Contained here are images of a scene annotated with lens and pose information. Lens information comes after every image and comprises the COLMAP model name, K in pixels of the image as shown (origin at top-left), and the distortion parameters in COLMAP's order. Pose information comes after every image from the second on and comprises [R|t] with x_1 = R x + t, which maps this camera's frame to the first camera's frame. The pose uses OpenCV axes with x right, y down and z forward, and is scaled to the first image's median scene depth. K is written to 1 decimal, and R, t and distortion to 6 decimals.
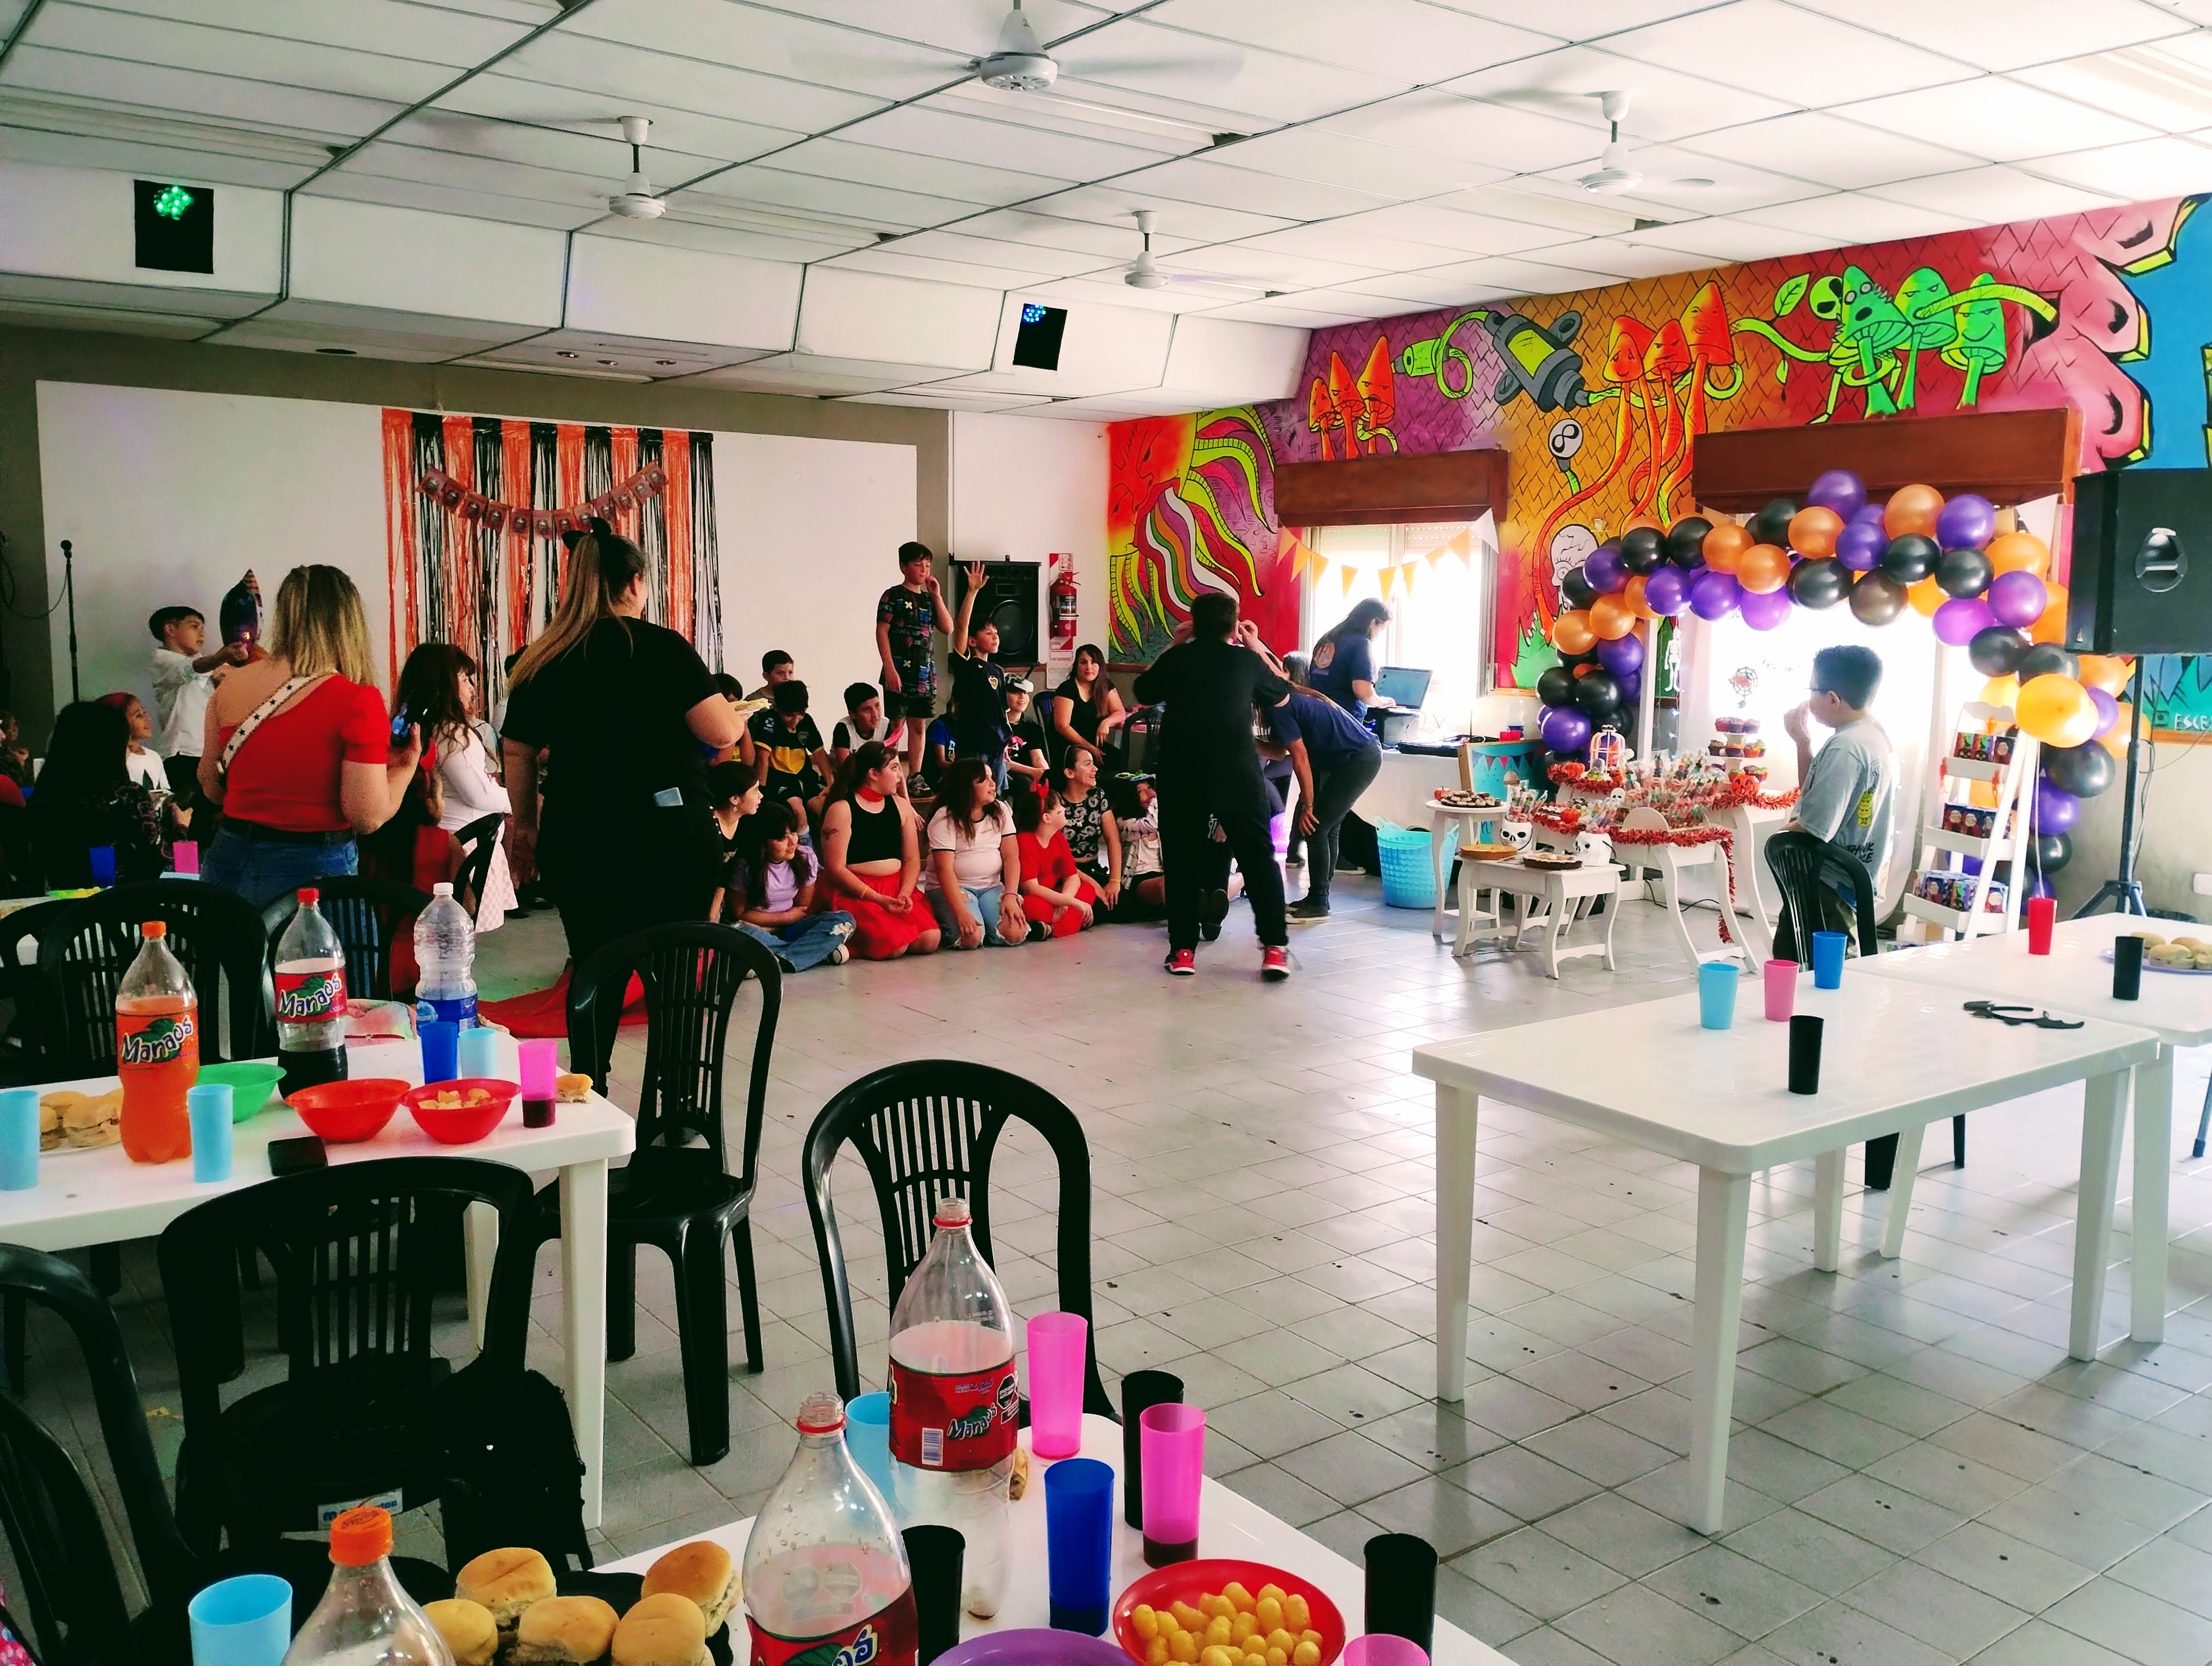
lens RADIAL K [[1842.1, 0, 1116.2], [0, 1842.1, 823.8], [0, 0, 1]] dist [-0.000080, -0.021455]
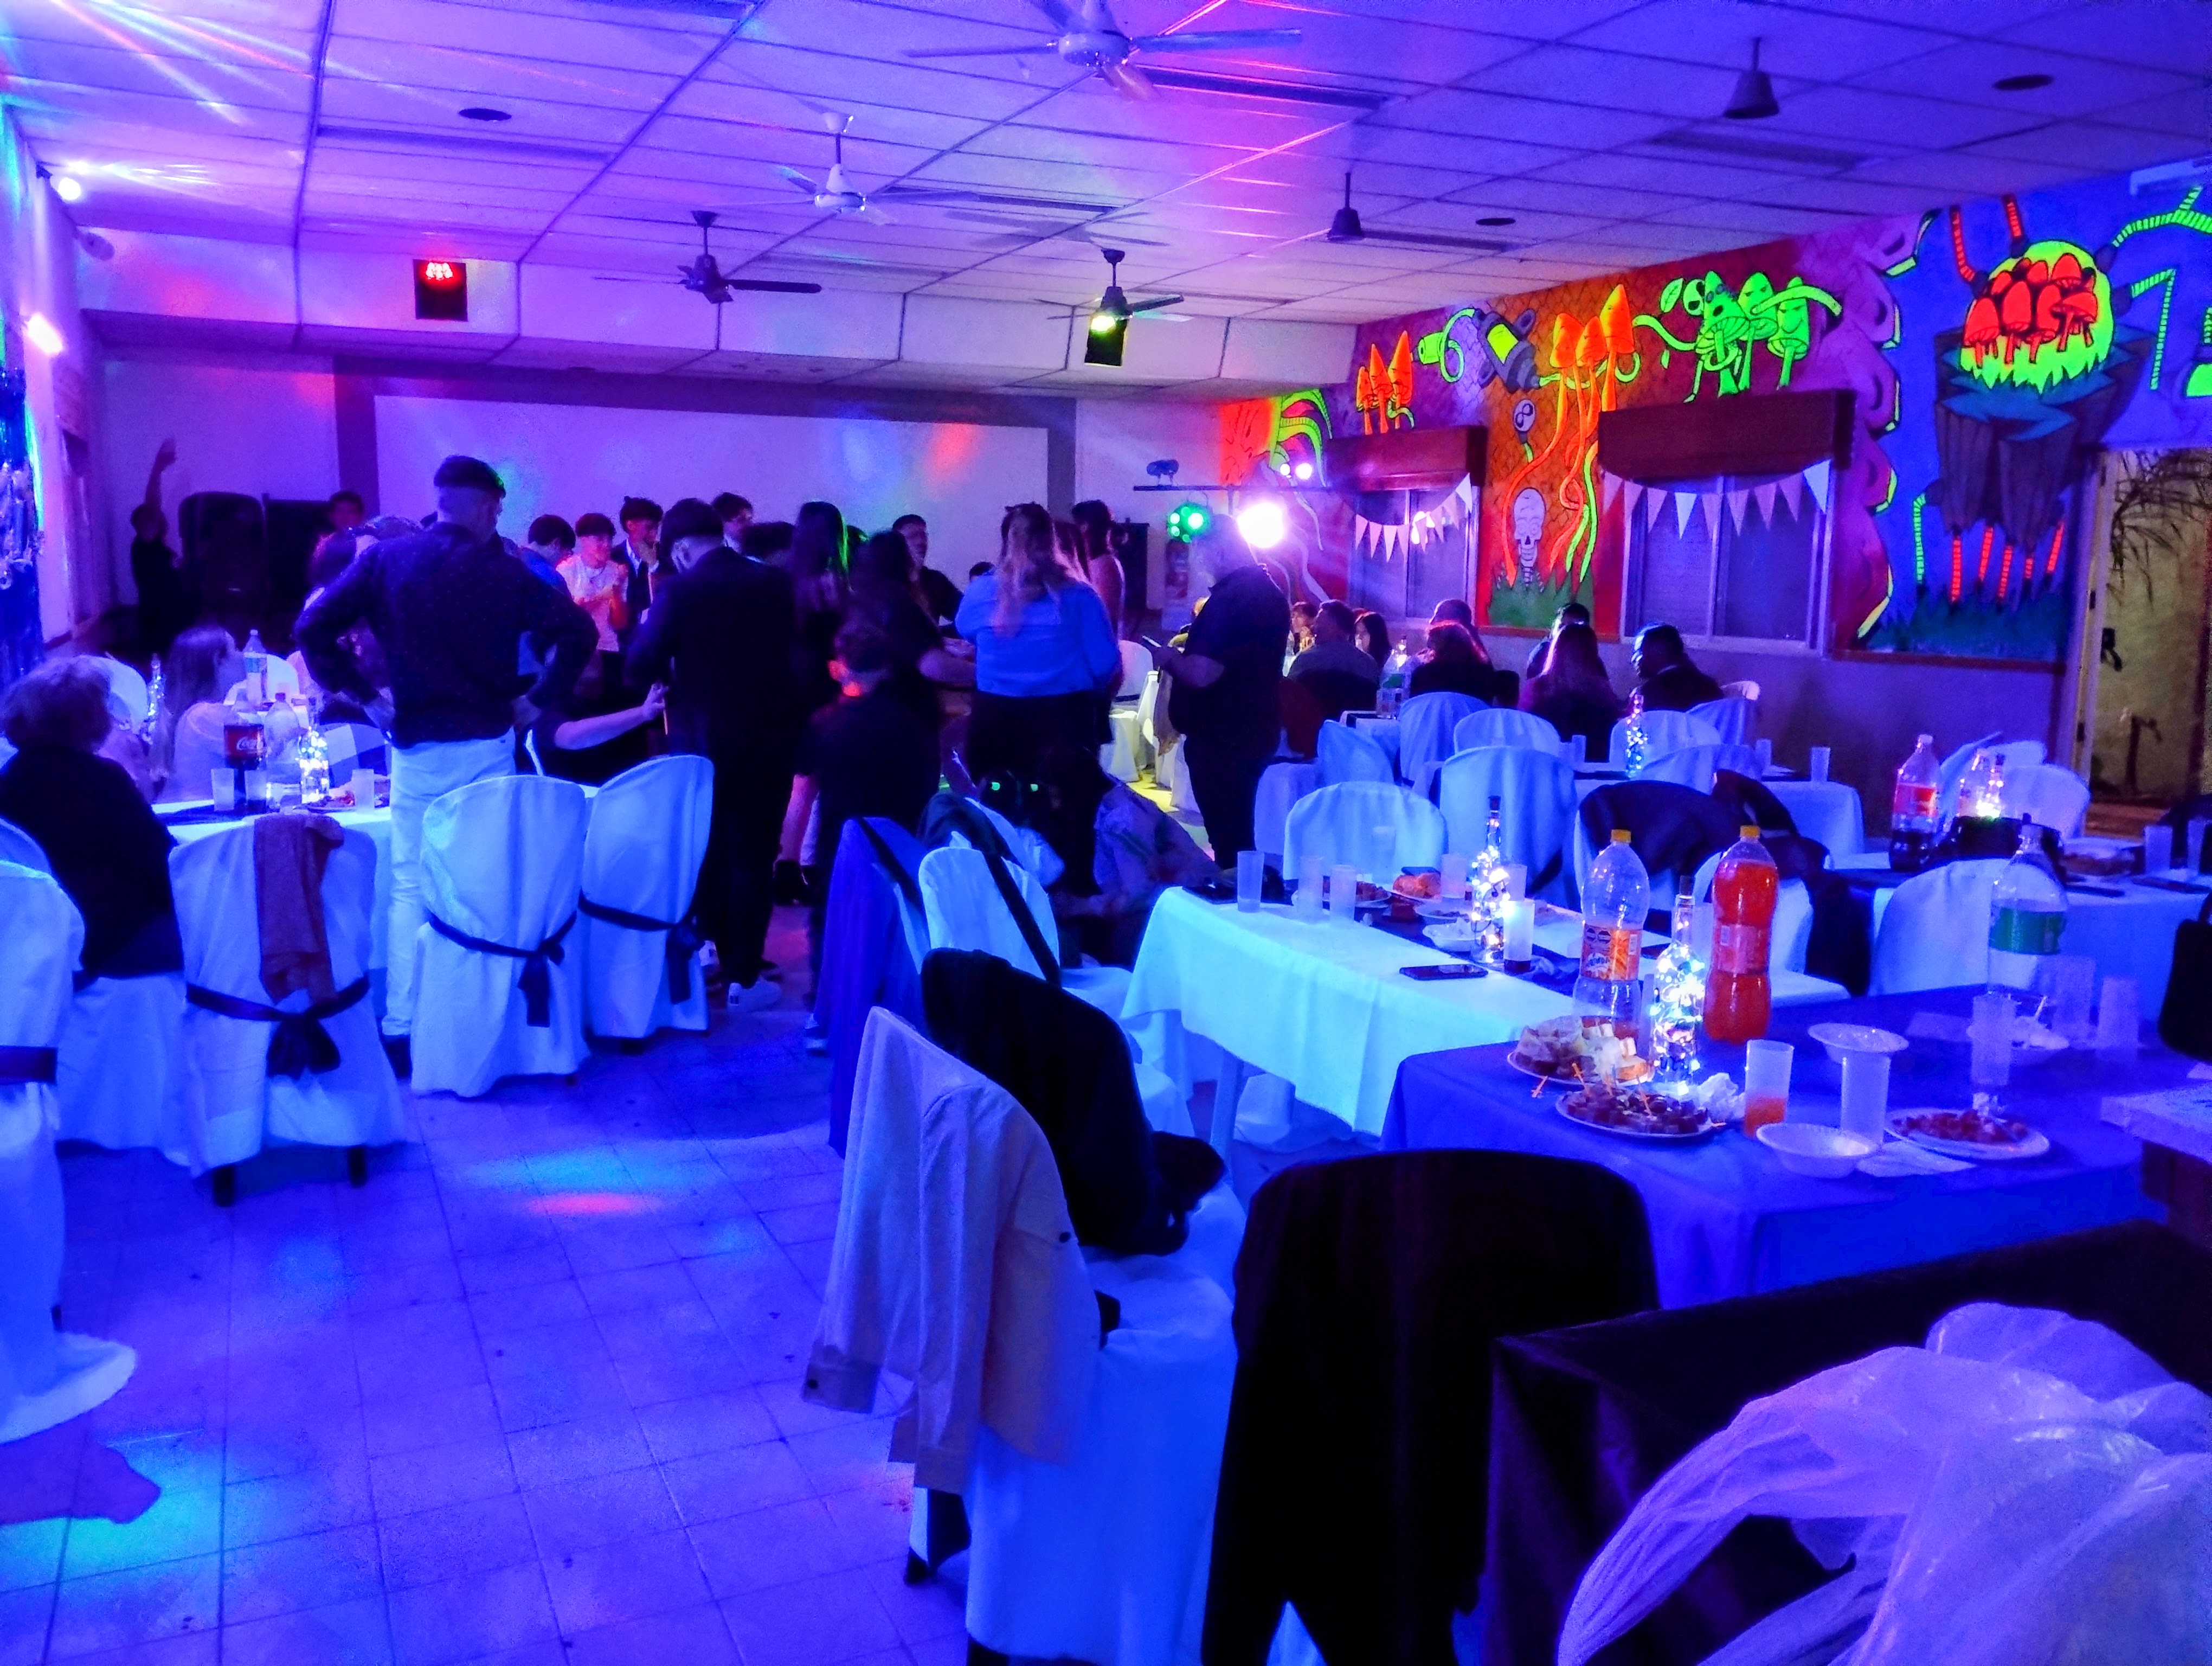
lens RADIAL K [[1842.1, 0, 1092.5], [0, 1842.1, 836.0], [0, 0, 1]] dist [-0.000080, -0.021455]
pose [[0.977871, 0.027527, -0.207392, 0.250257], [-0.022484, 0.999392, 0.026634, 0.042536], [0.207999, -0.021382, 0.977895, -0.261150]]
